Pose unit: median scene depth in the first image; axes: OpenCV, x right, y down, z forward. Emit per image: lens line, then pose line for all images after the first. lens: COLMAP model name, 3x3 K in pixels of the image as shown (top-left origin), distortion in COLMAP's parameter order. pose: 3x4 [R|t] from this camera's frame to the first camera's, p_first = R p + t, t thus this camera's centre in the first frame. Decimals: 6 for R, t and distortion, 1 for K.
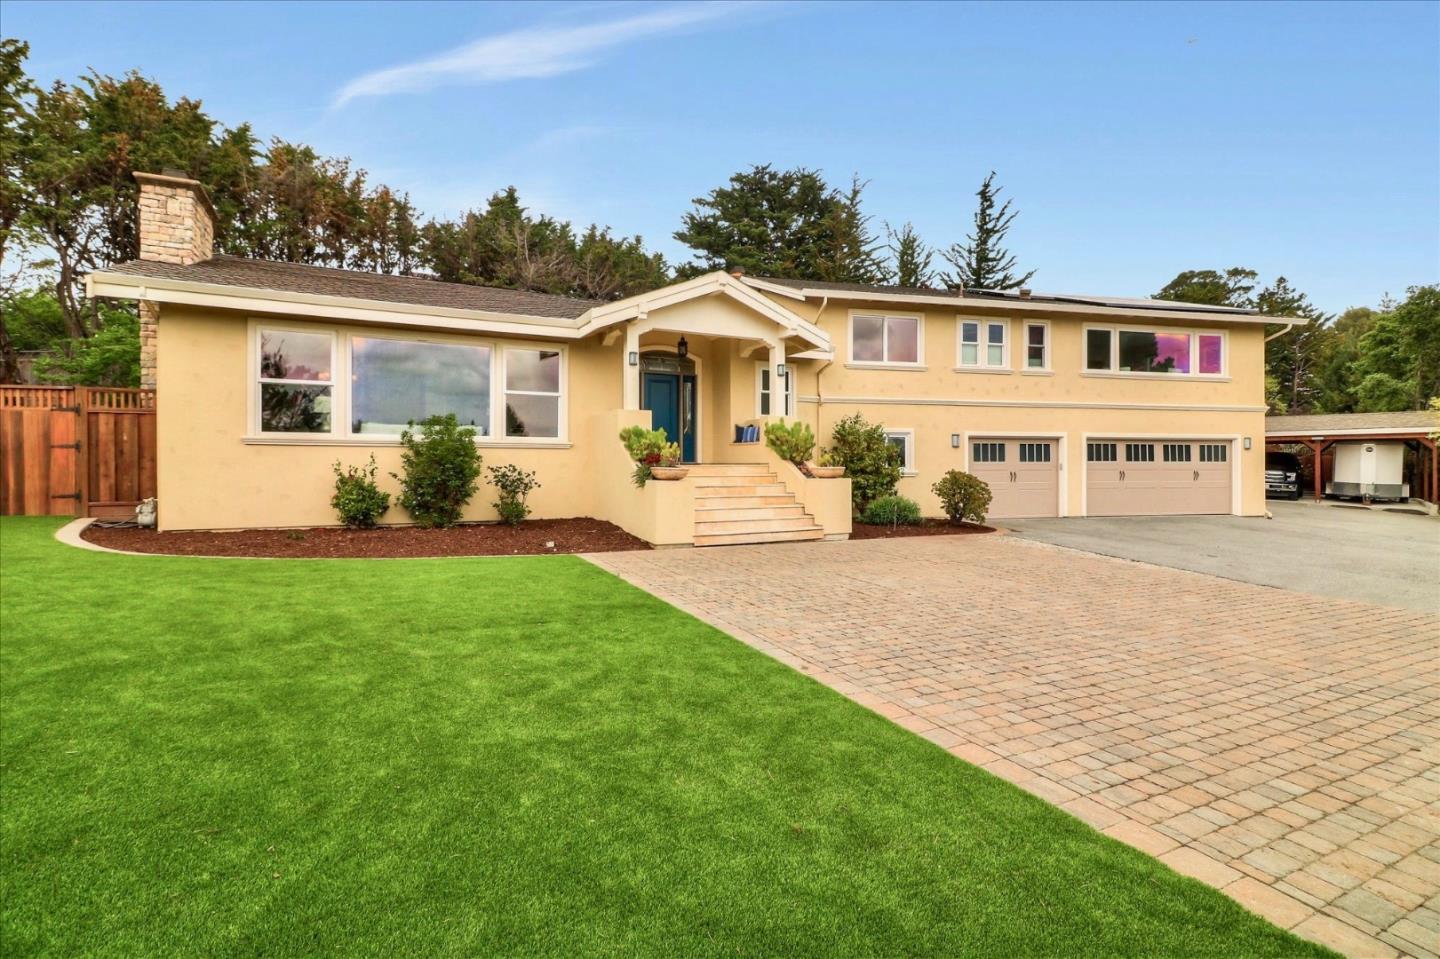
lens RADIAL K [[665.9, 0, 720.1], [0, 665.9, 465.0], [0, 0, 1]] dist [0.000771, -0.000597]
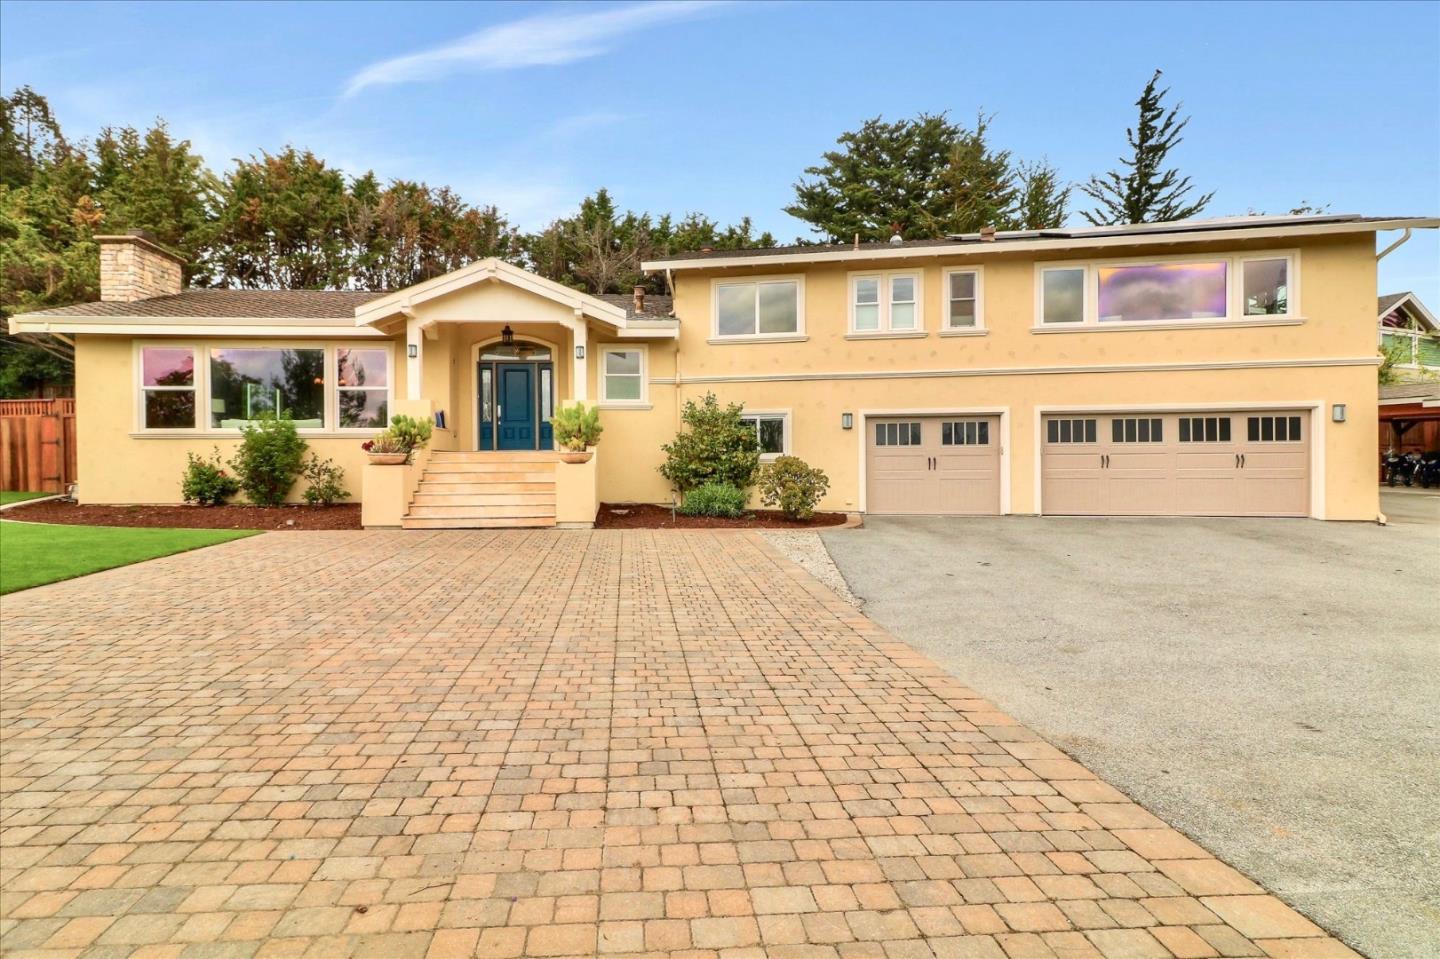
lens RADIAL K [[702.5, 0, 729.5], [0, 702.5, 466.1], [0, 0, 1]] dist [0.002677, -0.000226]
pose [[0.924905, -0.003542, -0.380182, 0.535492], [0.007488, 0.999932, 0.008901, 0.011268], [0.380125, -0.011080, 0.924869, 0.113242]]
